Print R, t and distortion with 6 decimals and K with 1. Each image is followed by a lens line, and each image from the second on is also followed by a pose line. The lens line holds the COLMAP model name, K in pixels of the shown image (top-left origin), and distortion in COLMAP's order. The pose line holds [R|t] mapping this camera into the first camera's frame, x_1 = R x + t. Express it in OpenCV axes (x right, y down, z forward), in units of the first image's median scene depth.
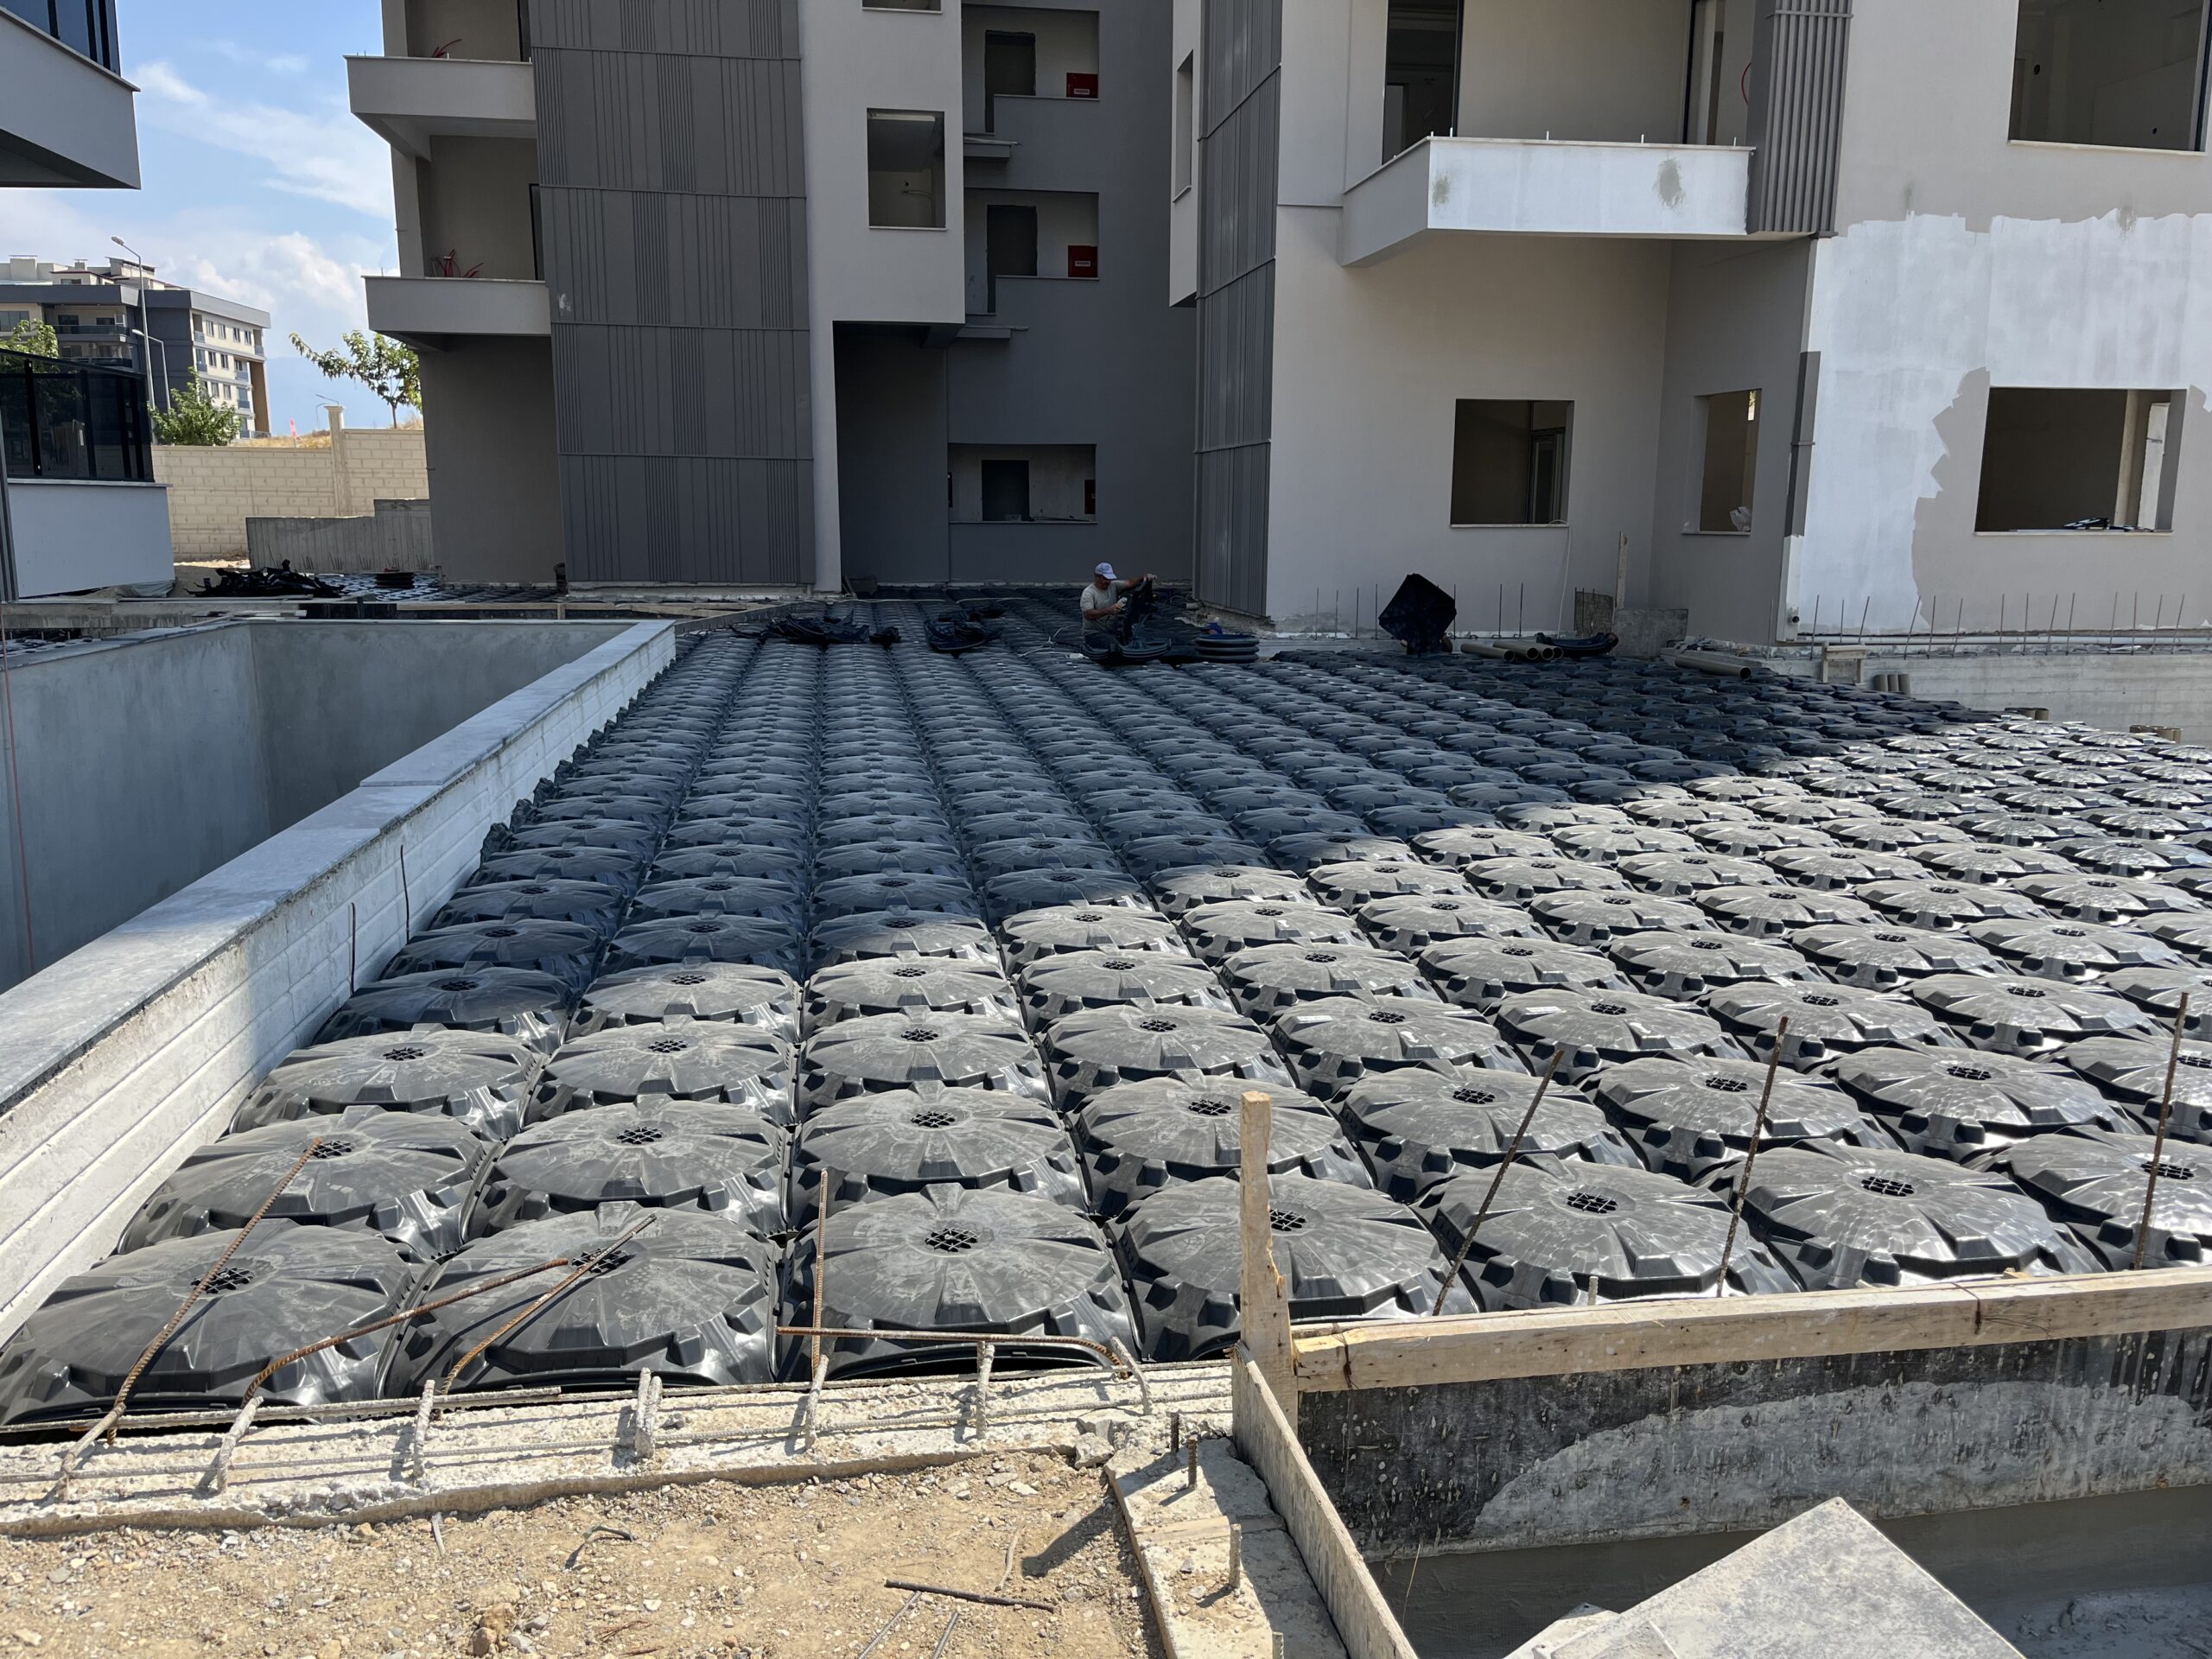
lens RADIAL K [[1685.8, 0, 1104.0], [0, 1685.8, 828.6], [0, 0, 1]] dist [0.052371, -0.056238]
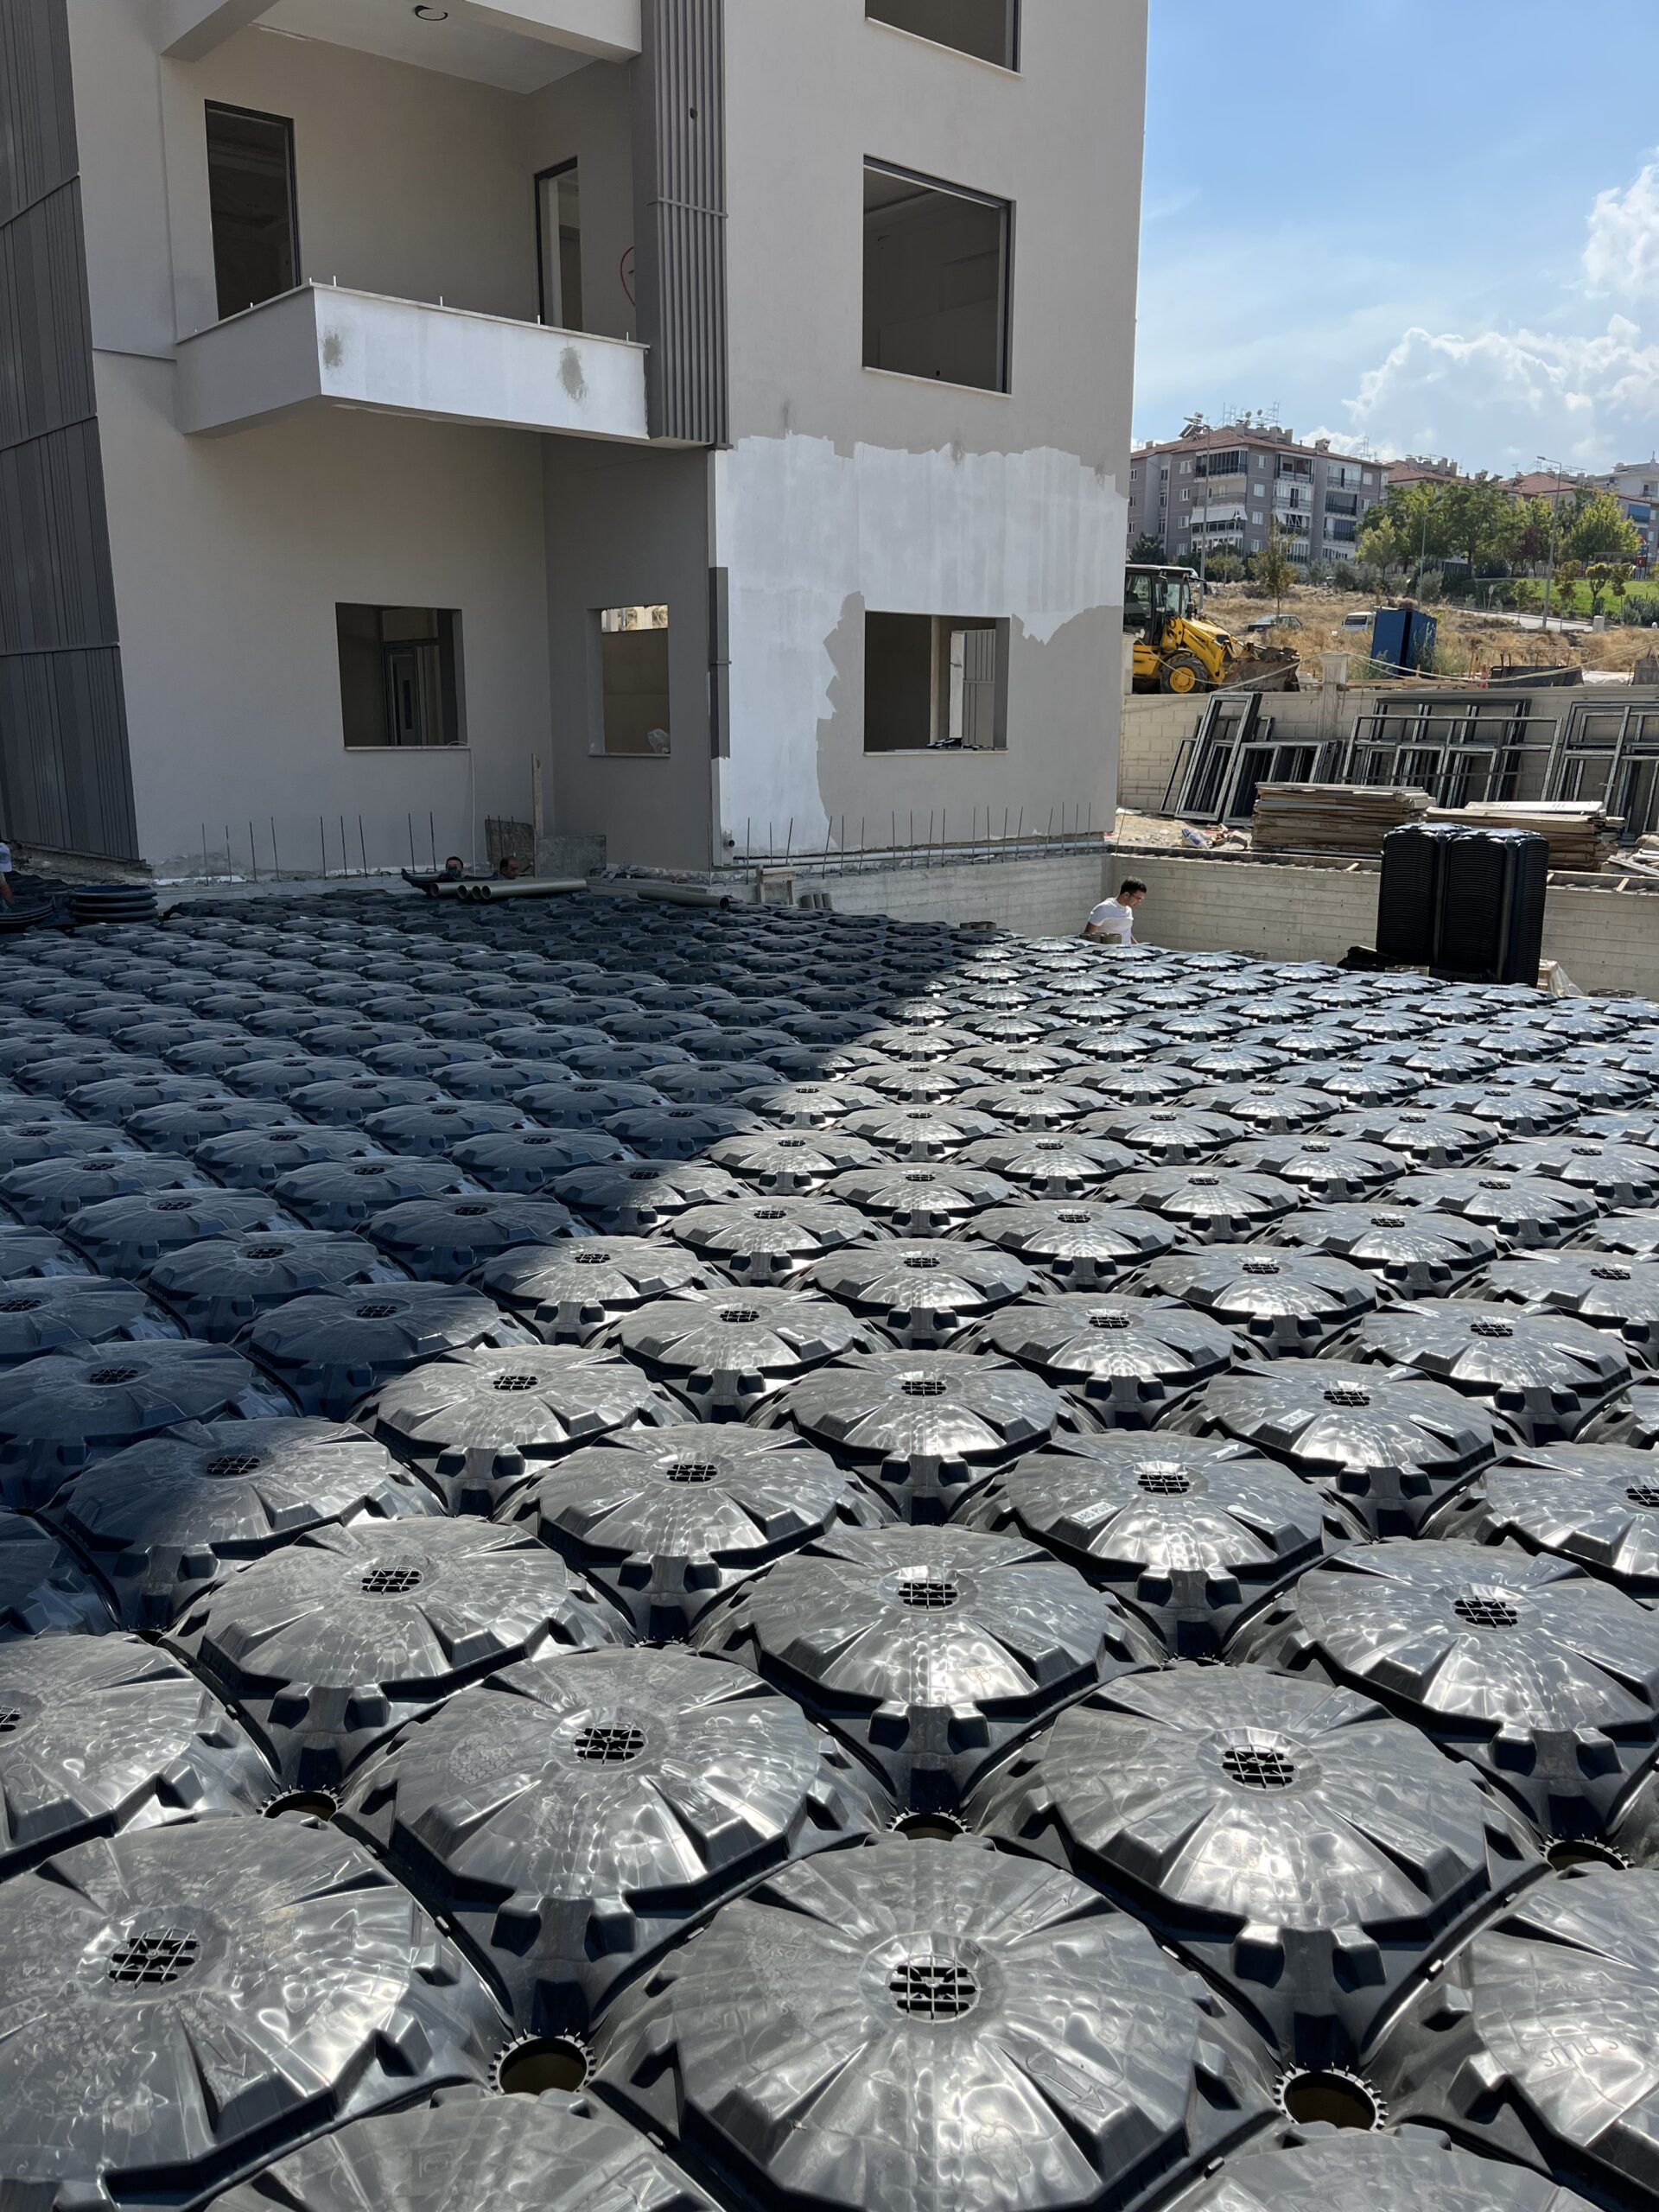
lens RADIAL K [[1685.8, 0, 820.3], [0, 1685.8, 1114.2], [0, 0, 1]] dist [0.052371, -0.056238]
pose [[0.842125, -0.124803, 0.524642, -0.078580], [0.104801, 0.992179, 0.067802, -0.026108], [-0.529001, -0.002115, 0.848619, 0.130987]]
